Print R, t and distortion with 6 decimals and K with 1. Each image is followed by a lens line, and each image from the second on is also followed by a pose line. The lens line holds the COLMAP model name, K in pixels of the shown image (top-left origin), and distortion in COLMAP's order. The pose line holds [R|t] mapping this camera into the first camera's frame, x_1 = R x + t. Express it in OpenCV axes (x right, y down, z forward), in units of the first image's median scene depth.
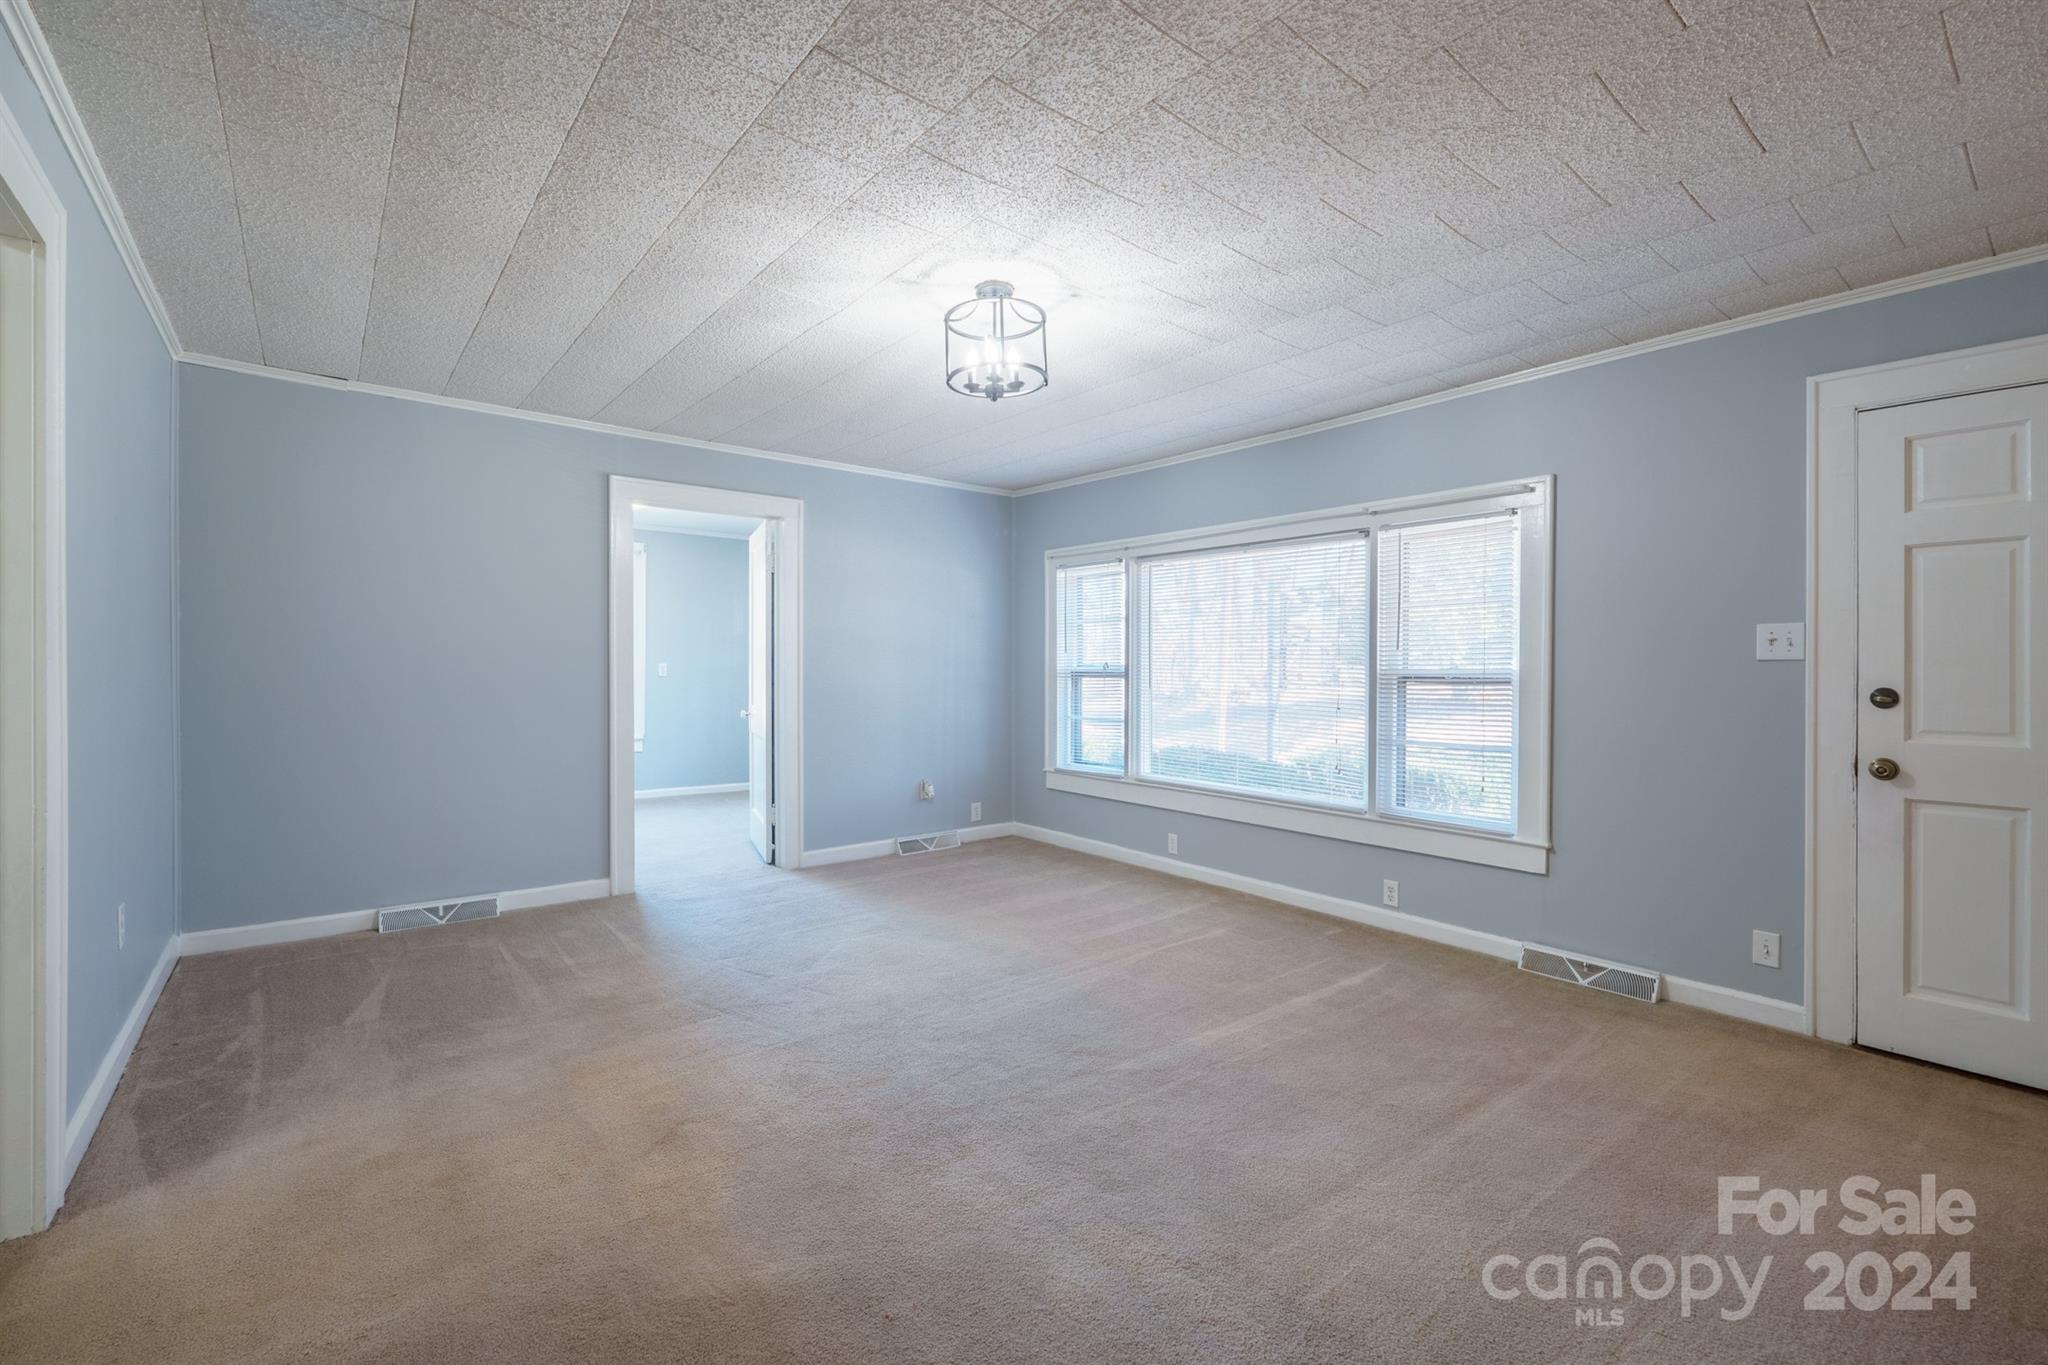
lens RADIAL K [[860.9, 0, 1033.5], [0, 860.9, 671.6], [0, 0, 1]] dist [-0.002295, -0.000106]
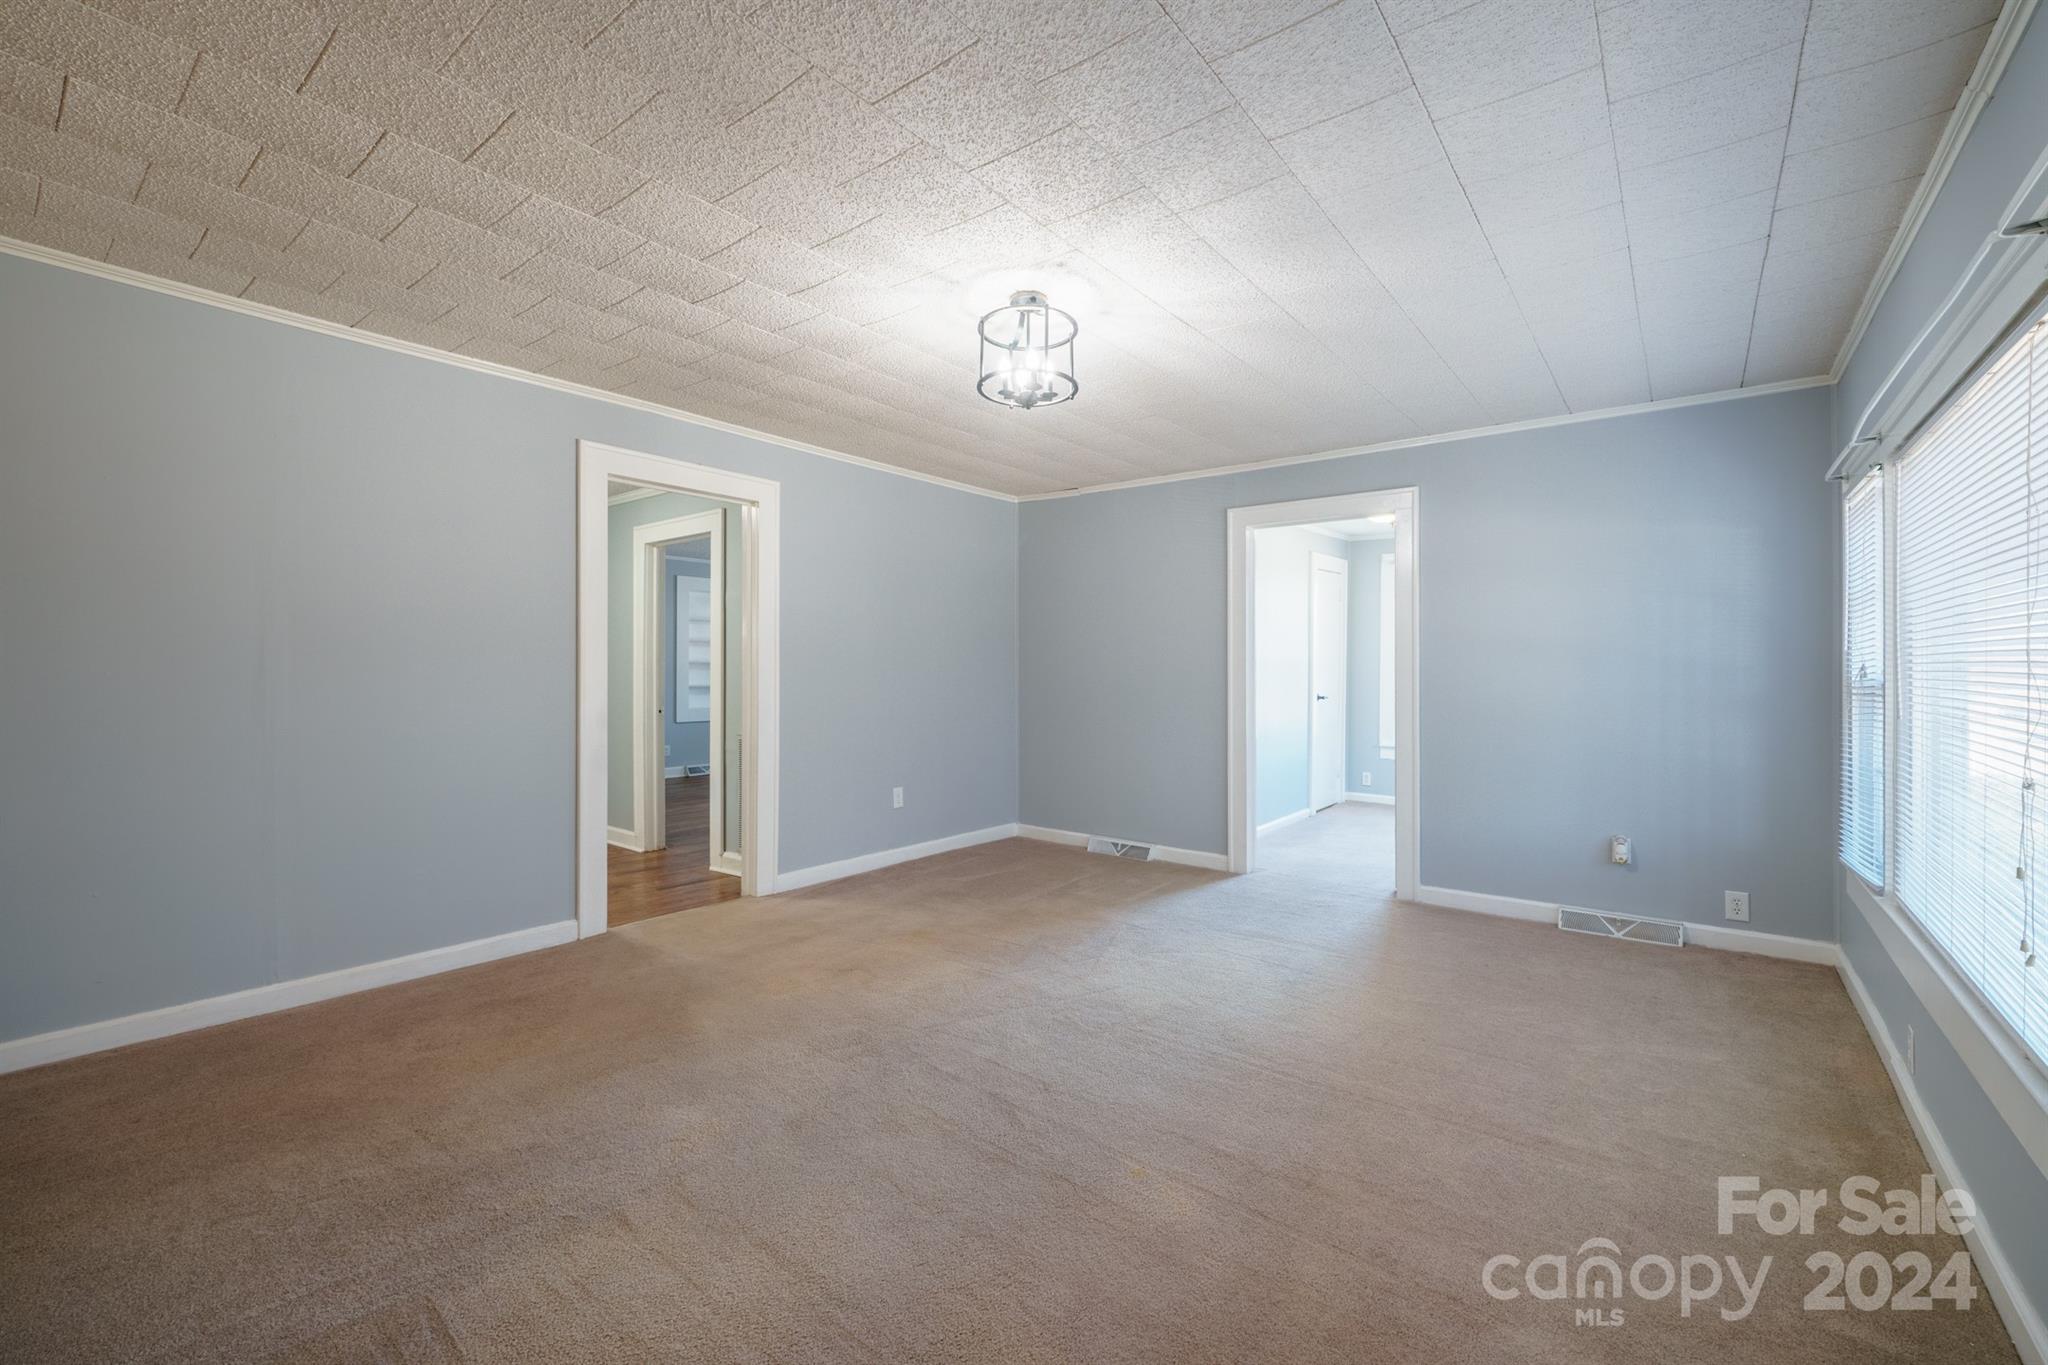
lens RADIAL K [[860.9, 0, 1033.5], [0, 860.9, 671.6], [0, 0, 1]] dist [-0.002295, -0.000106]
pose [[0.217755, -0.004892, -0.975991, 0.642897], [-0.008327, 0.999942, -0.006870, 0.000780], [0.975968, 0.009623, 0.217701, 0.532149]]
